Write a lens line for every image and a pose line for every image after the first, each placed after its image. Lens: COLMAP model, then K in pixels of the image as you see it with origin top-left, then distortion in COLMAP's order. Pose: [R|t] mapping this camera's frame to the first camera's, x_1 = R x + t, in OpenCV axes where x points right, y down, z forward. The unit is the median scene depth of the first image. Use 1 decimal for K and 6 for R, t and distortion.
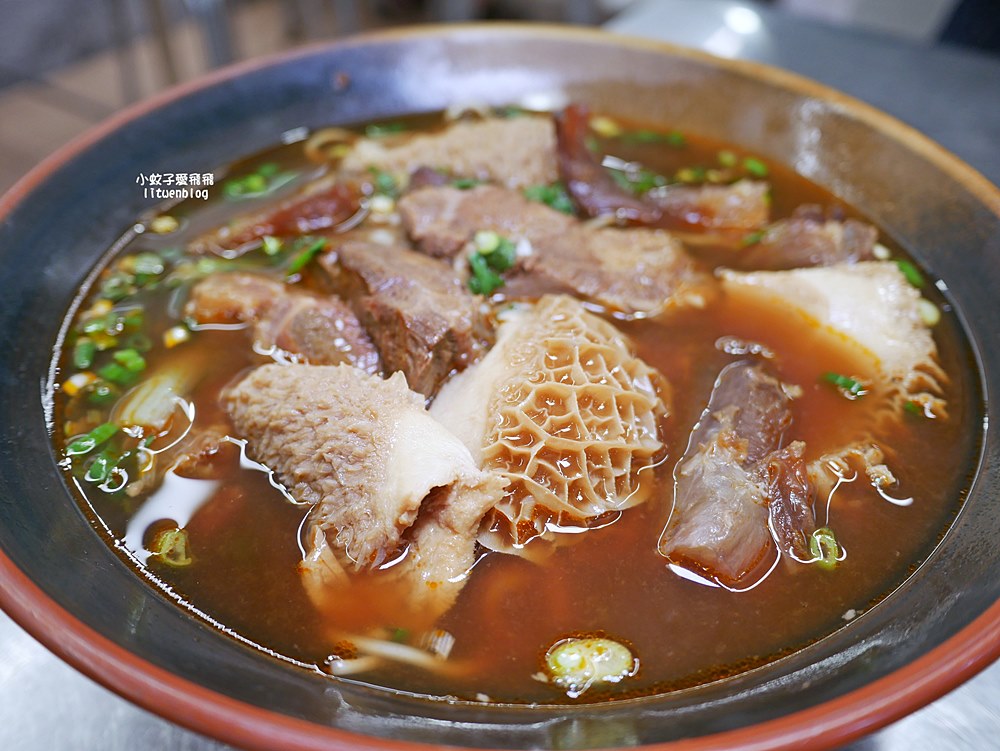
lens RADIAL K [[868.9, 0, 500.0], [0, 868.9, 375.5], [0, 0, 1]] dist [-0.064665, -0.001600]
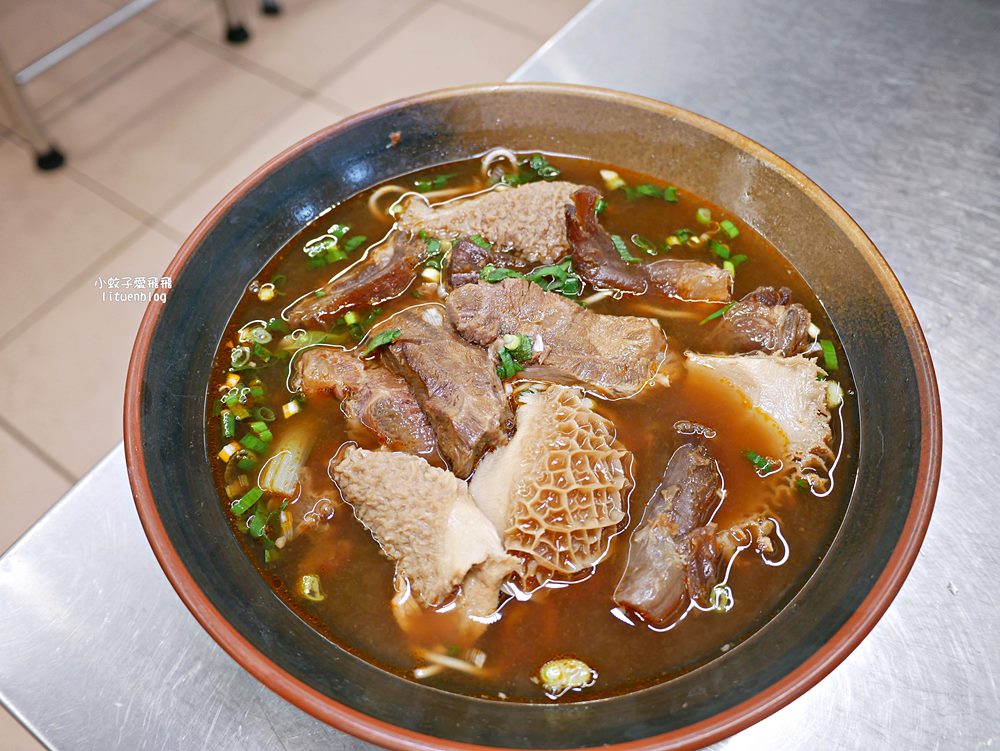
lens RADIAL K [[868.9, 0, 500.0], [0, 868.9, 375.5], [0, 0, 1]] dist [-0.064665, -0.001600]
pose [[0.999317, 0.022929, -0.028986, 0.009318], [-0.014604, 0.965439, 0.260221, -0.564875], [0.033951, -0.259620, 0.965114, -0.413128]]
